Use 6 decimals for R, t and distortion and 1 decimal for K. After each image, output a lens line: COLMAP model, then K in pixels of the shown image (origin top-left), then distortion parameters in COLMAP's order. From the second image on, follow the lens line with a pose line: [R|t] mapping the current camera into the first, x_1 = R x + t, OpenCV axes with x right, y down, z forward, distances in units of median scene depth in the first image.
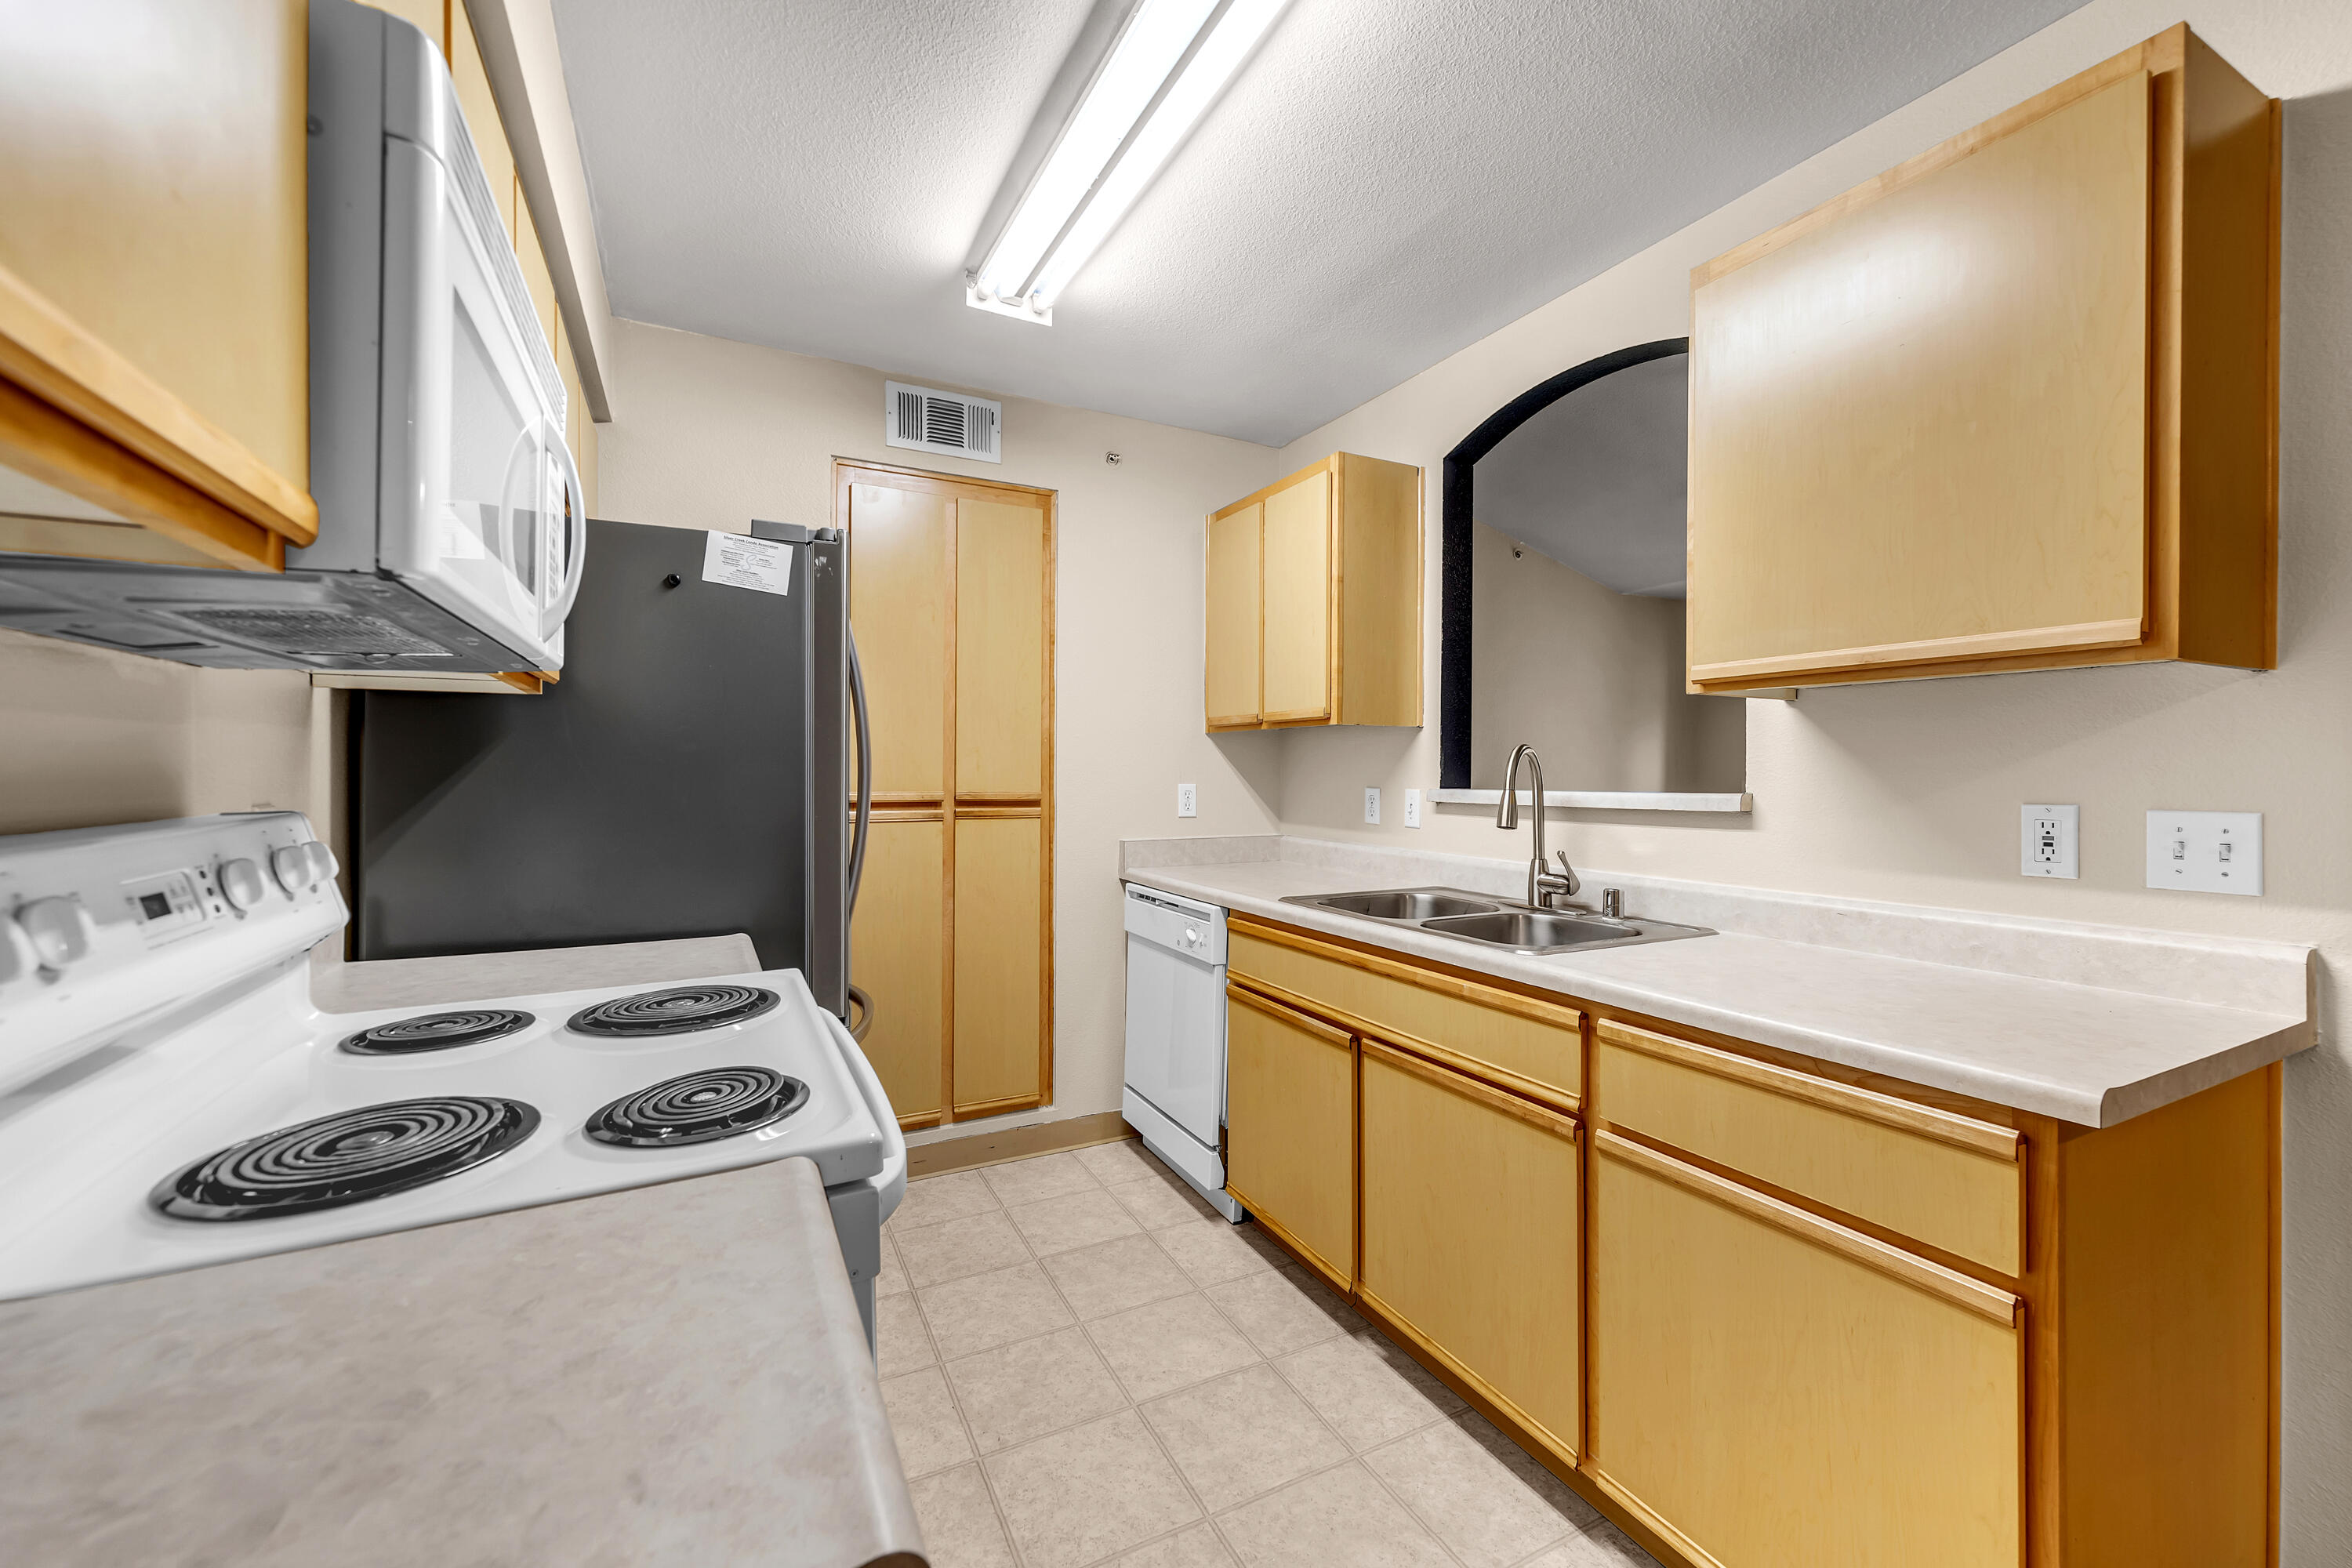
lens RADIAL K [[944.9, 0, 1176.0], [0, 944.9, 784.0], [0, 0, 1]] dist [0.000781, -0.000009]
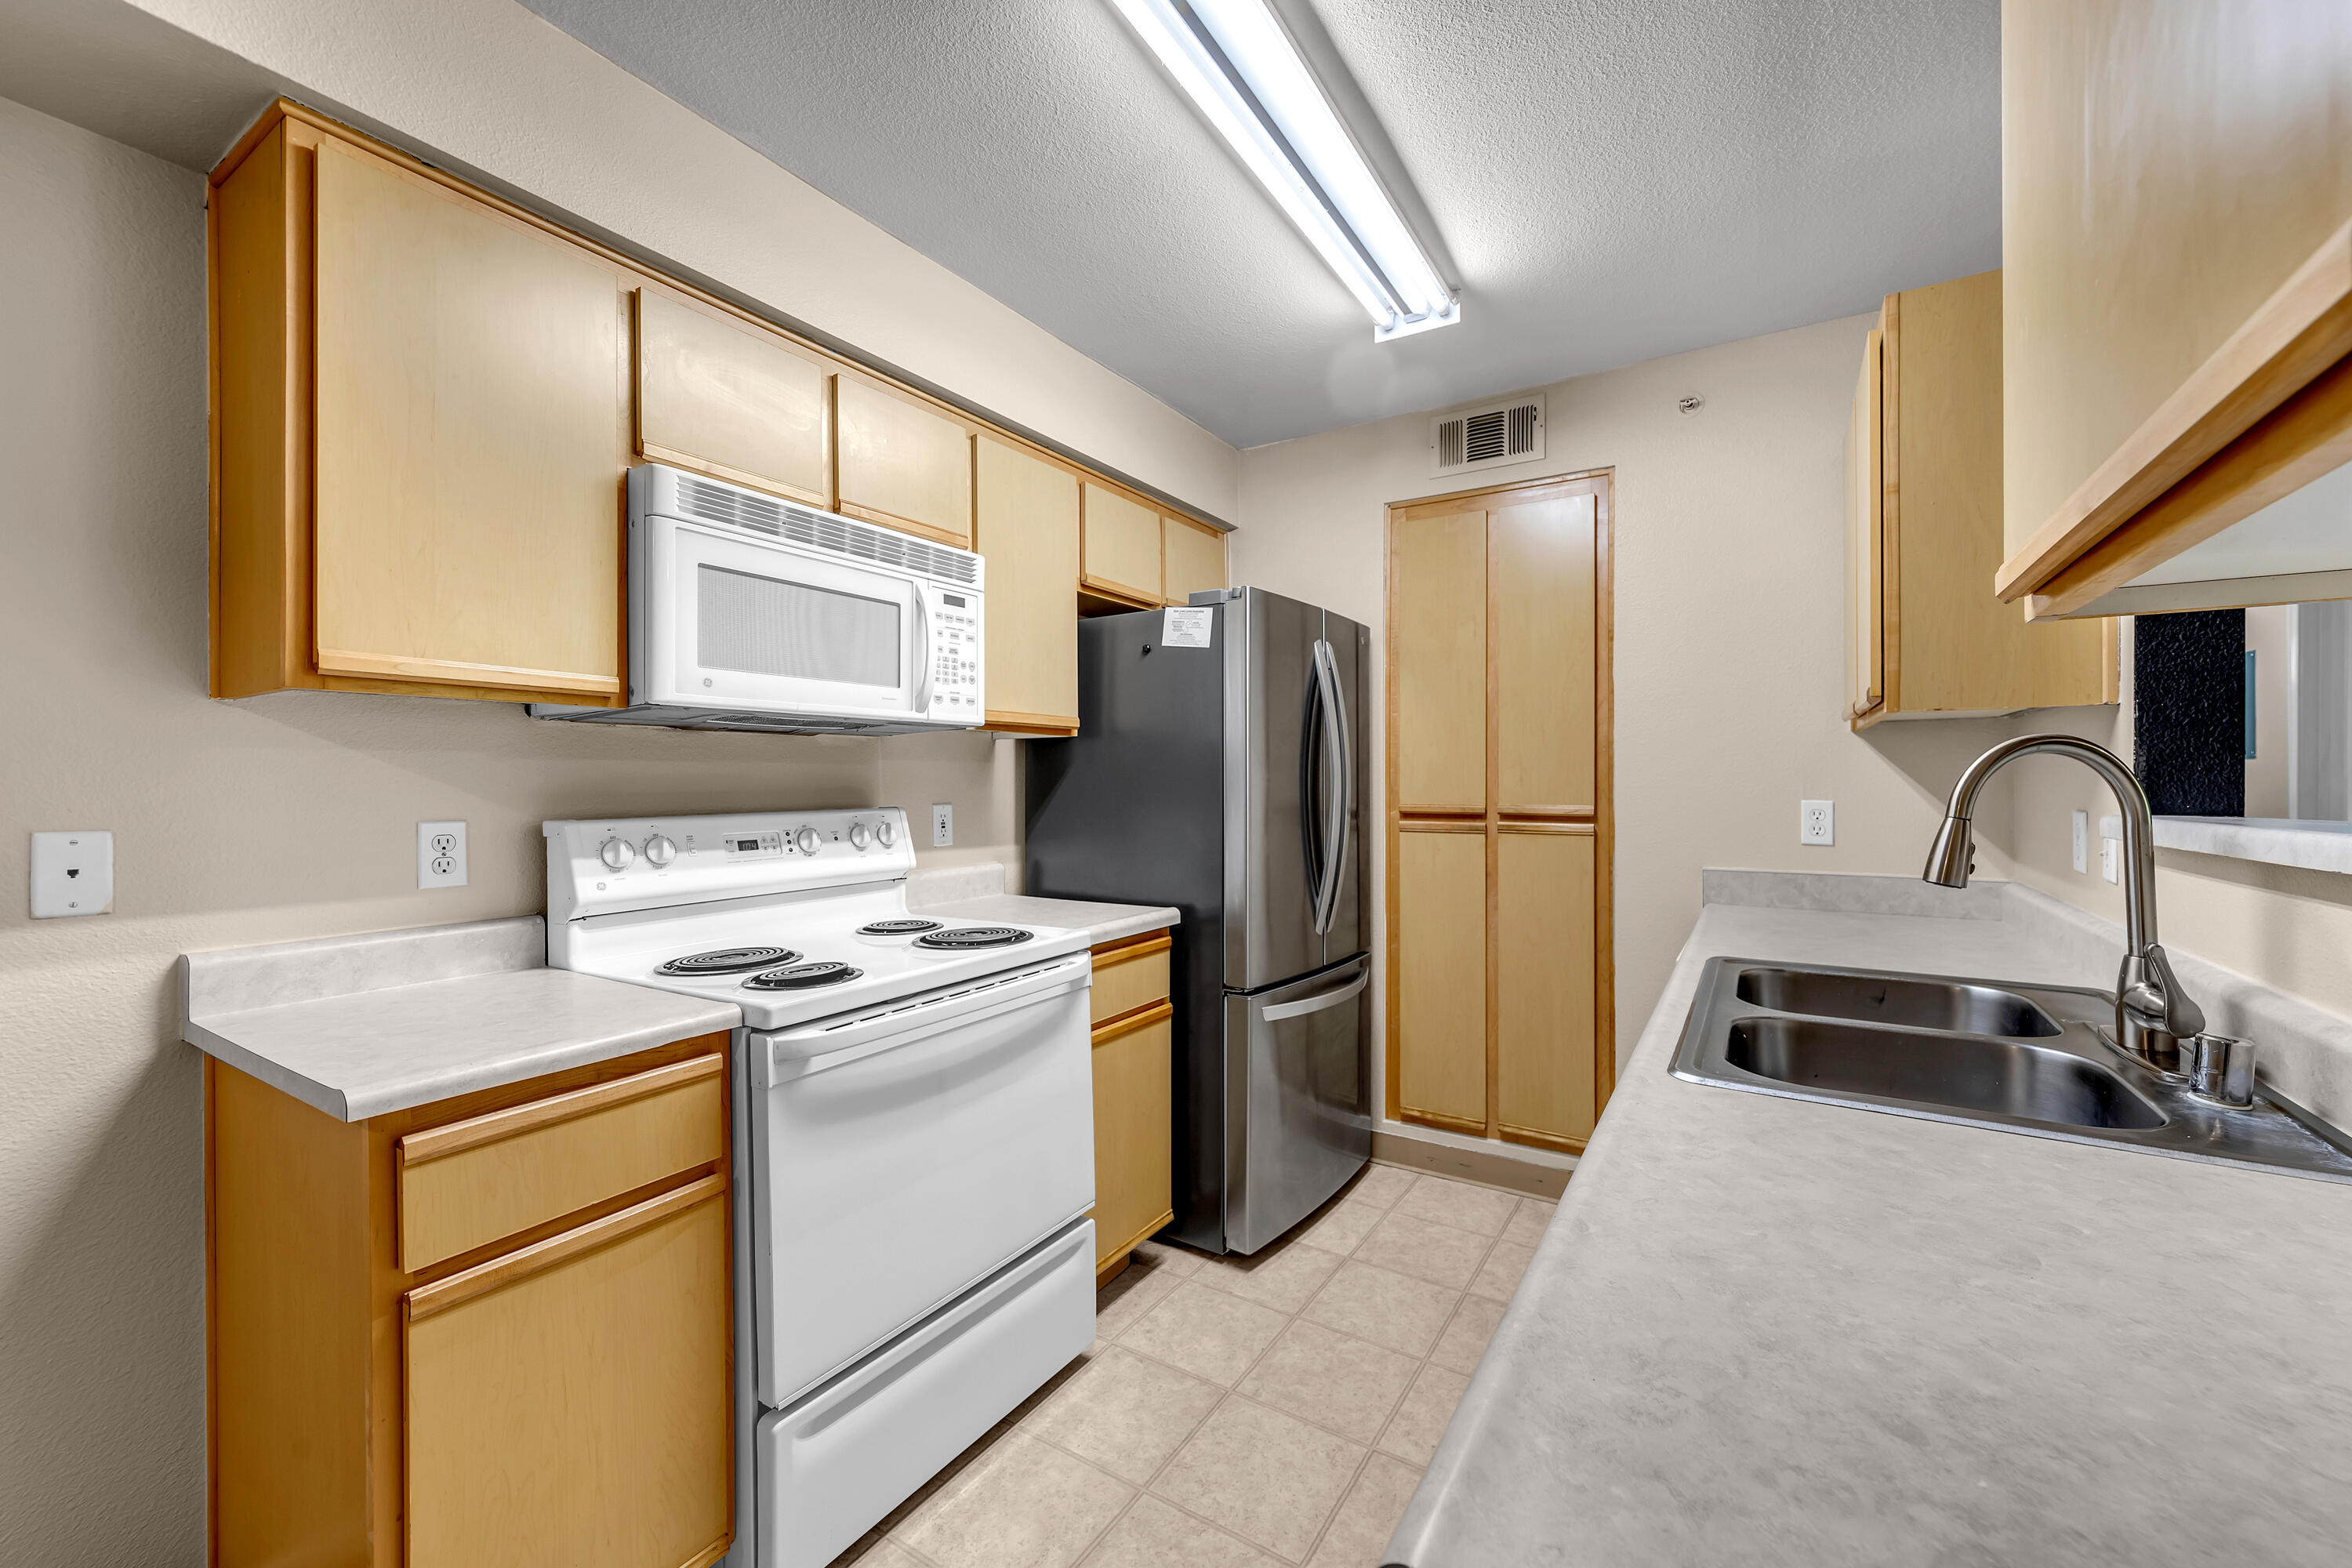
lens RADIAL K [[906.1, 0, 1184.9], [0, 906.1, 789.6], [0, 0, 1]] dist [0.000204, 0.000062]
pose [[0.509000, 0.003319, -0.860760, 0.575220], [-0.007762, 0.999970, -0.000734, -0.006337], [0.860731, 0.007055, 0.509011, 0.324611]]
